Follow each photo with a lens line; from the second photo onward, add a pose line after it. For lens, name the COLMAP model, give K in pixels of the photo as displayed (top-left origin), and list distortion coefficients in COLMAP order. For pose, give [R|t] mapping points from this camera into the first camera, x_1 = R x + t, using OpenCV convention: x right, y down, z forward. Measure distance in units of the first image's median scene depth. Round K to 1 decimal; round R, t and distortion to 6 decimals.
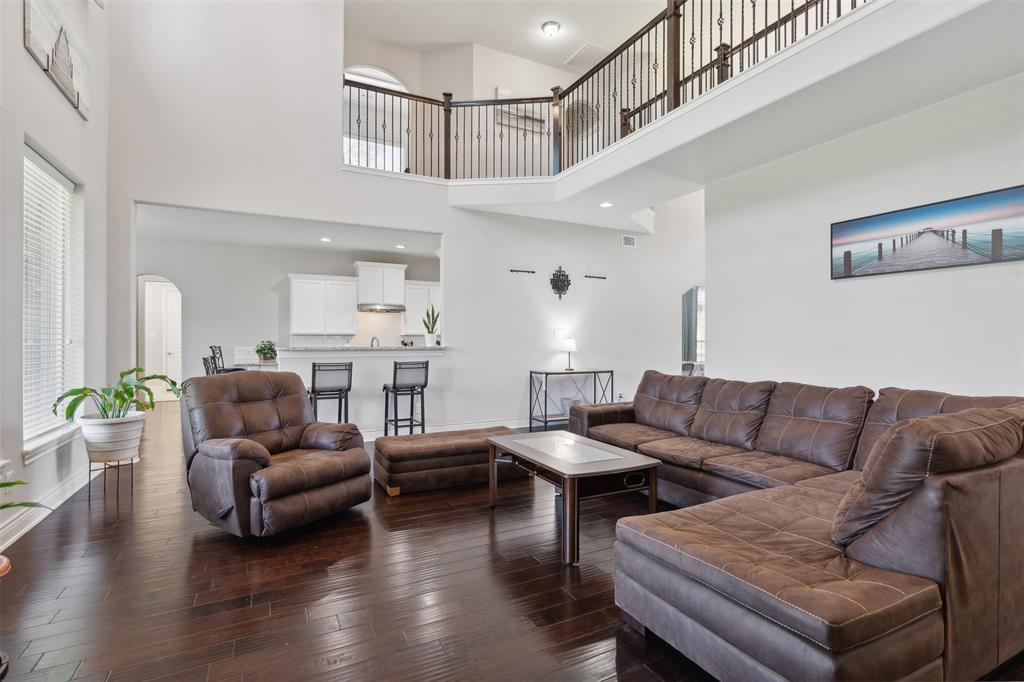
lens RADIAL K [[483.4, 0, 512.0], [0, 483.4, 341.0], [0, 0, 1]] dist [-0.003854, -0.000327]
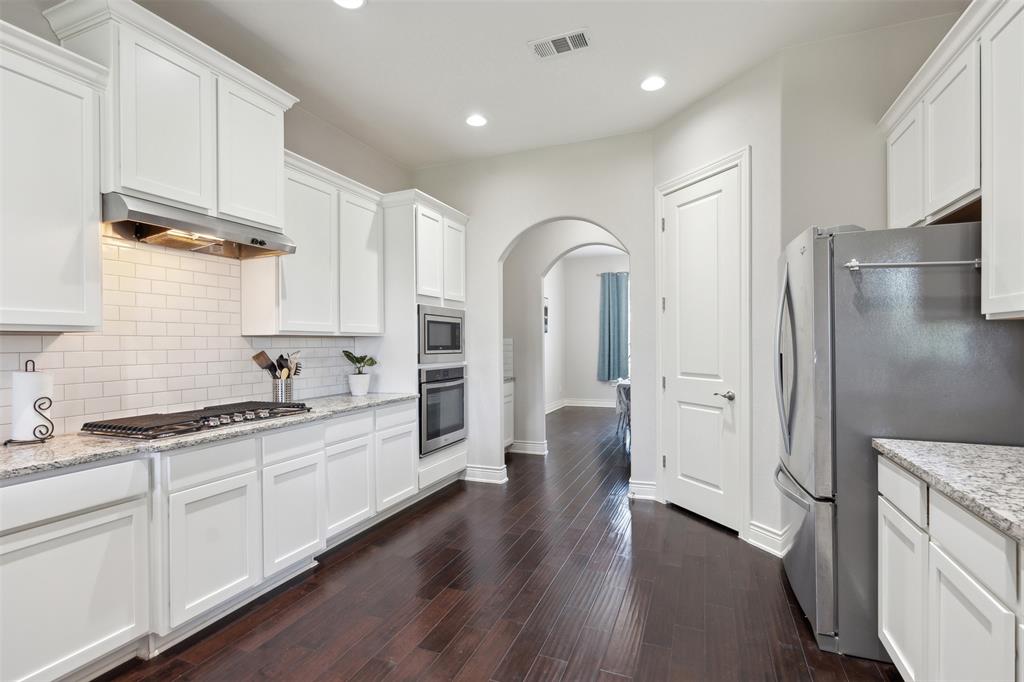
lens RADIAL K [[483.4, 0, 510.9], [0, 483.4, 343.8], [0, 0, 1]] dist [-0.002523, 0.000478]
pose [[0.753720, -0.009761, 0.657123, -0.734836], [0.010107, 0.999944, 0.003261, -0.015253], [-0.657118, 0.004184, 0.753776, 1.619417]]
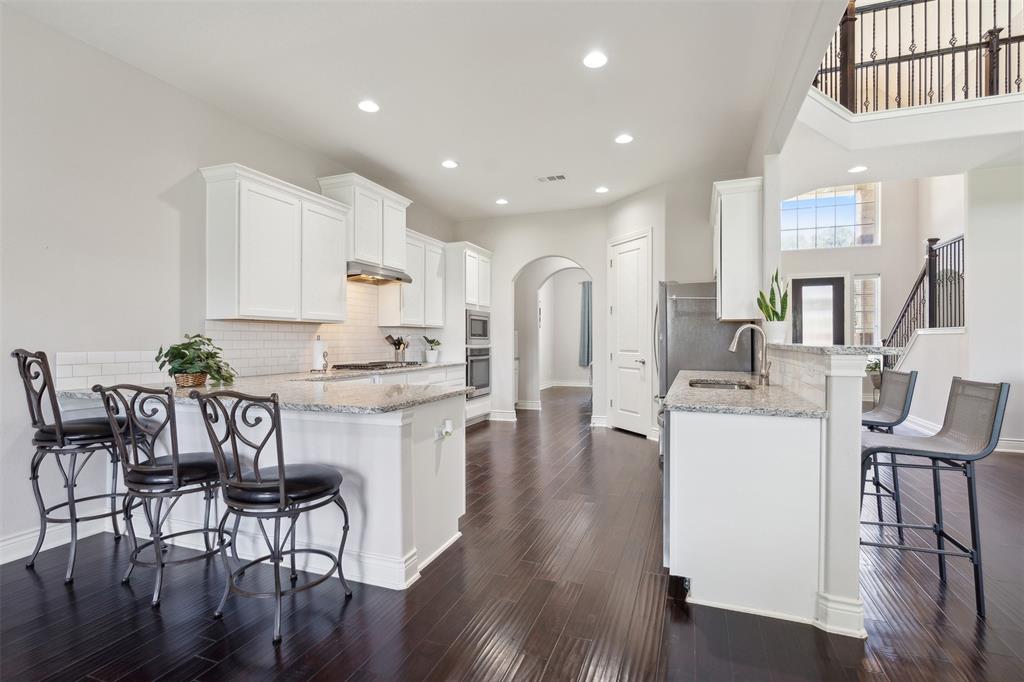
lens RADIAL K [[483.4, 0, 512.0], [0, 483.4, 341.0], [0, 0, 1]] dist [-0.003854, -0.000327]
pose [[0.738538, -0.005301, 0.674191, -1.191483], [0.003124, 0.999985, 0.004440, 0.006431], [-0.674205, -0.001173, 0.738543, 1.192455]]
